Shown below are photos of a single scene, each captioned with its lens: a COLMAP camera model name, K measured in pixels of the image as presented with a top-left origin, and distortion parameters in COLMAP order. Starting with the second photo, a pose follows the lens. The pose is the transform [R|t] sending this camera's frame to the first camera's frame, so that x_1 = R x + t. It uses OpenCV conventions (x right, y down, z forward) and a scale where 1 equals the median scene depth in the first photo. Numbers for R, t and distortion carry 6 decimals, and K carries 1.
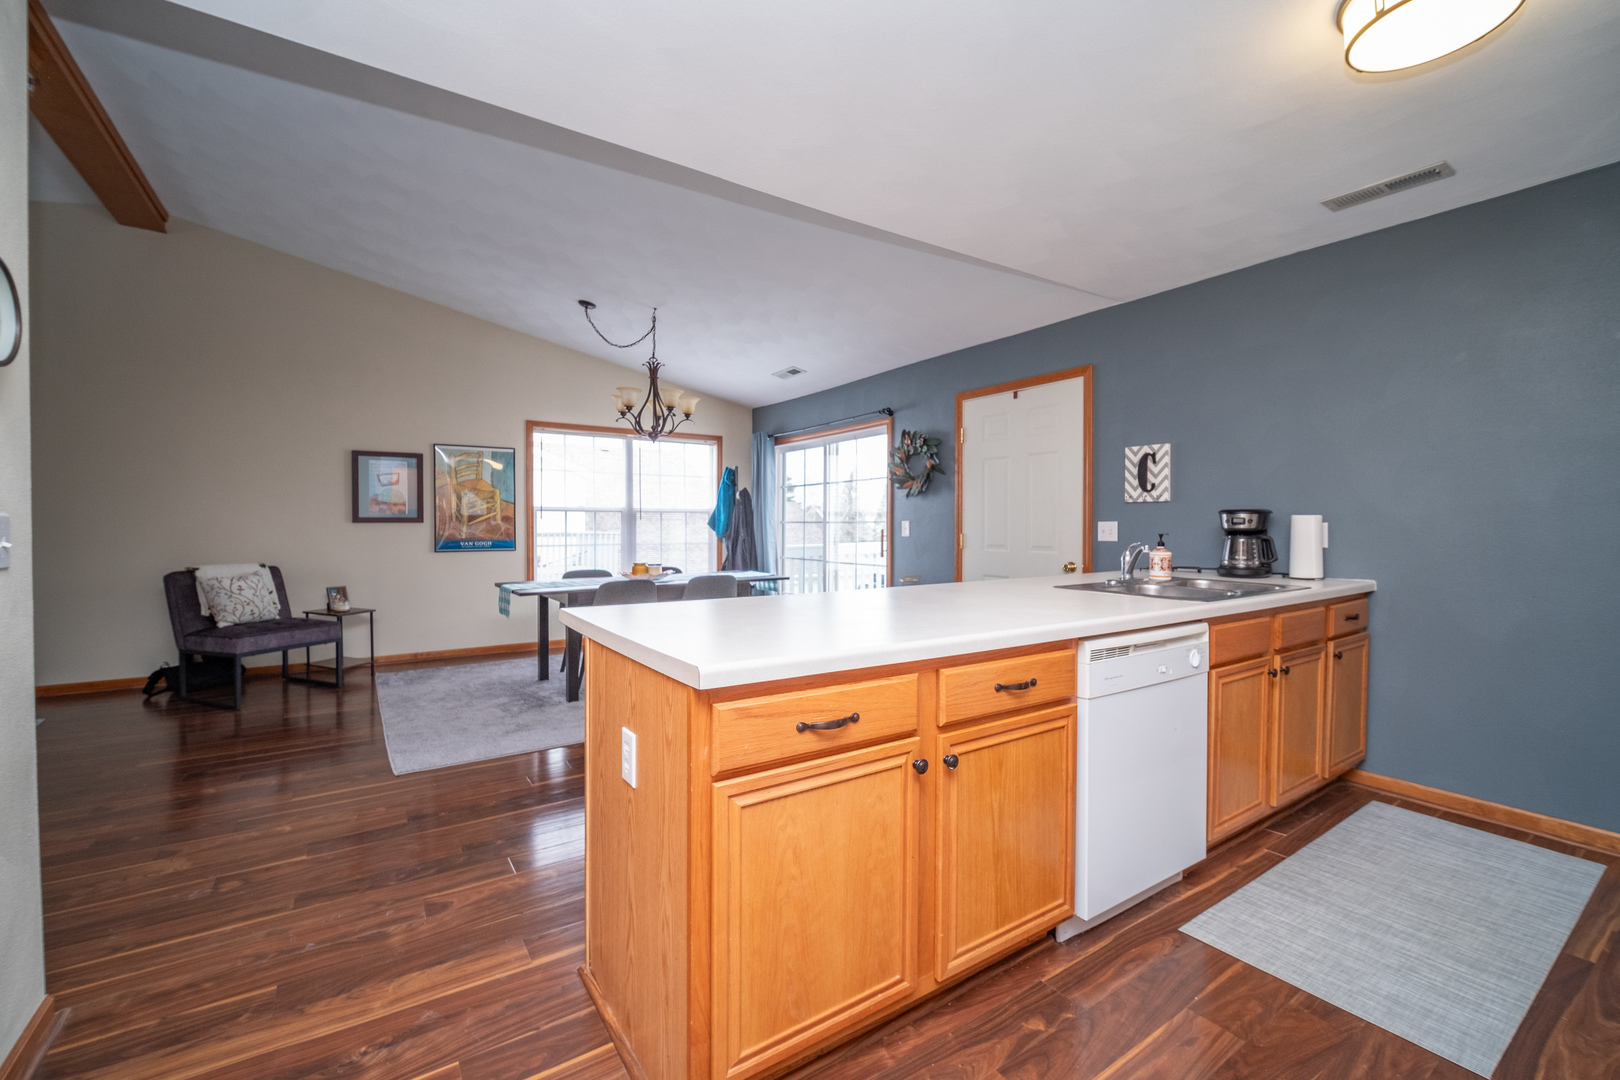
lens RADIAL K [[642.1, 0, 786.1], [0, 642.1, 538.2], [0, 0, 1]] dist [-0.001242, -0.000007]
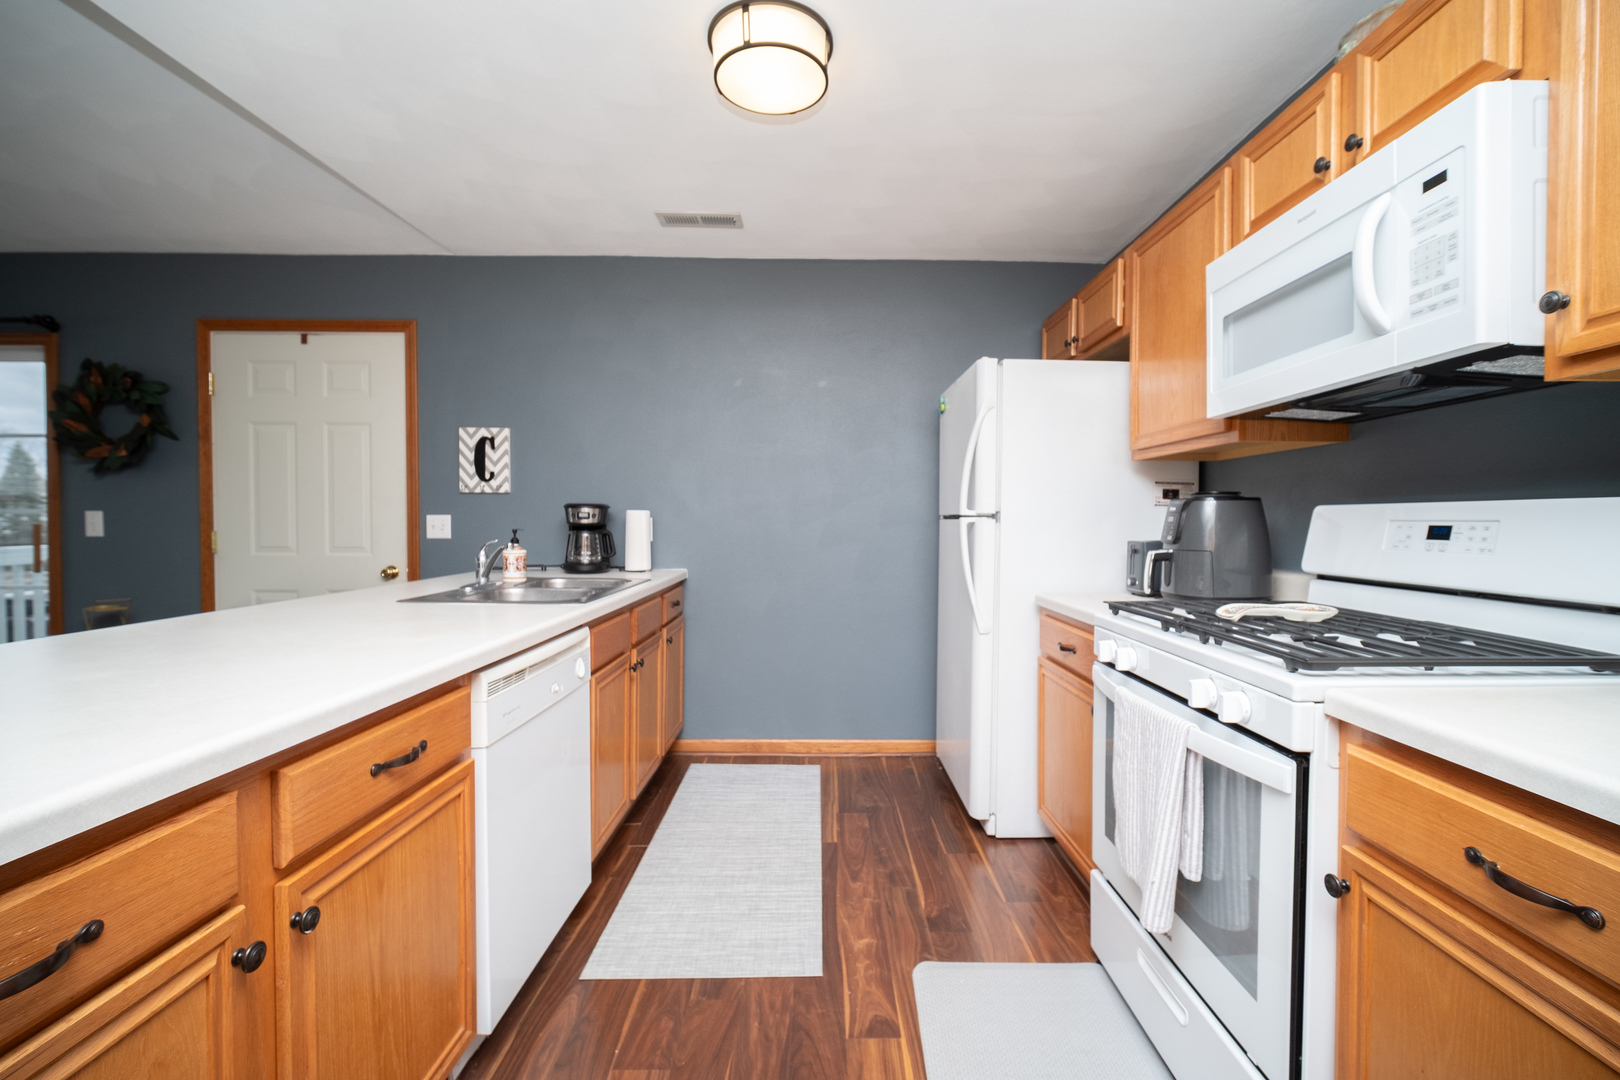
lens RADIAL K [[713.9, 0, 808.0], [0, 713.9, 538.2], [0, 0, 1]] dist [-0.003021, -0.000242]
pose [[0.544420, -0.019760, 0.838580, -0.018228], [0.014192, 0.999796, 0.014346, -0.003362], [-0.838693, 0.004091, 0.544590, 0.138626]]
